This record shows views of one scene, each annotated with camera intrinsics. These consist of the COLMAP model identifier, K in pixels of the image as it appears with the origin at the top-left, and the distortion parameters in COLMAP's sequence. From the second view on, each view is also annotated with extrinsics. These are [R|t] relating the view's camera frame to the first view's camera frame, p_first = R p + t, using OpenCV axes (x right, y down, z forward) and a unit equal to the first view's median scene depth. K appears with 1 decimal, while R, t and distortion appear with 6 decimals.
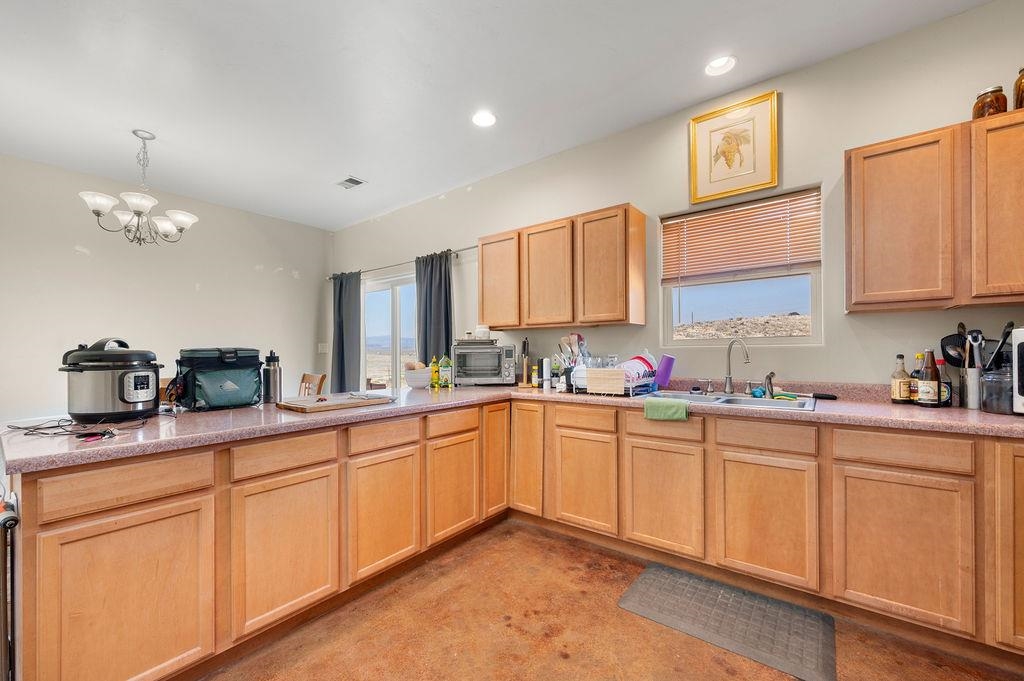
lens RADIAL K [[413.4, 0, 511.3], [0, 413.4, 344.8], [0, 0, 1]] dist [-0.000213, -0.000565]
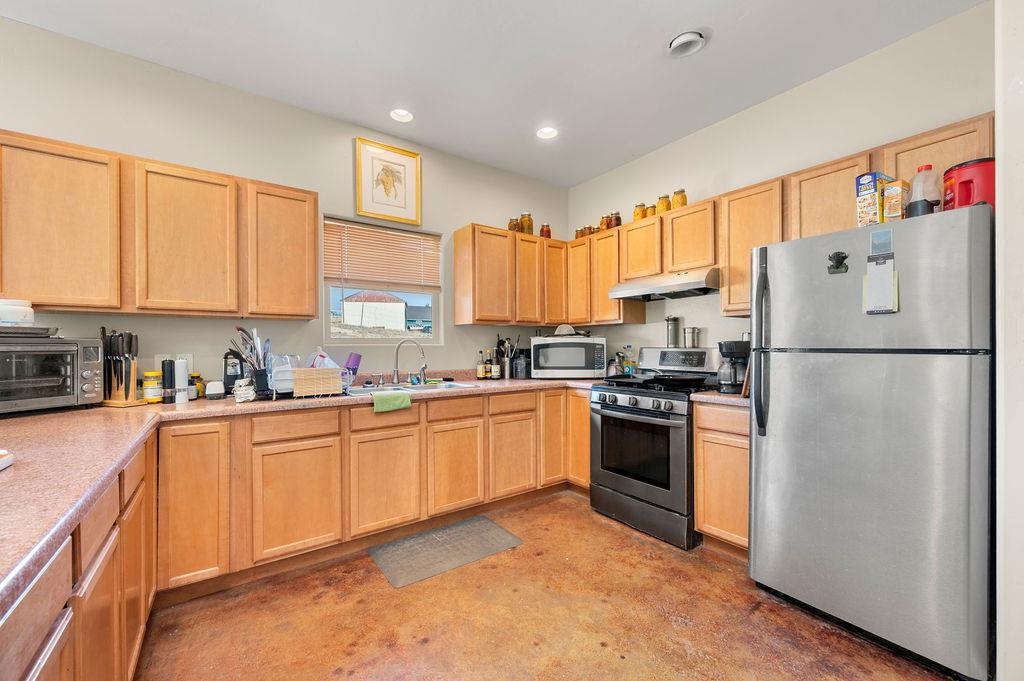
lens RADIAL K [[413.4, 0, 511.3], [0, 413.4, 344.8], [0, 0, 1]] dist [-0.000213, -0.000565]
pose [[0.273084, 0.013008, 0.961902, -0.582201], [-0.008489, 0.999902, -0.011112, 0.014606], [-0.961953, -0.005131, 0.273168, 0.365787]]
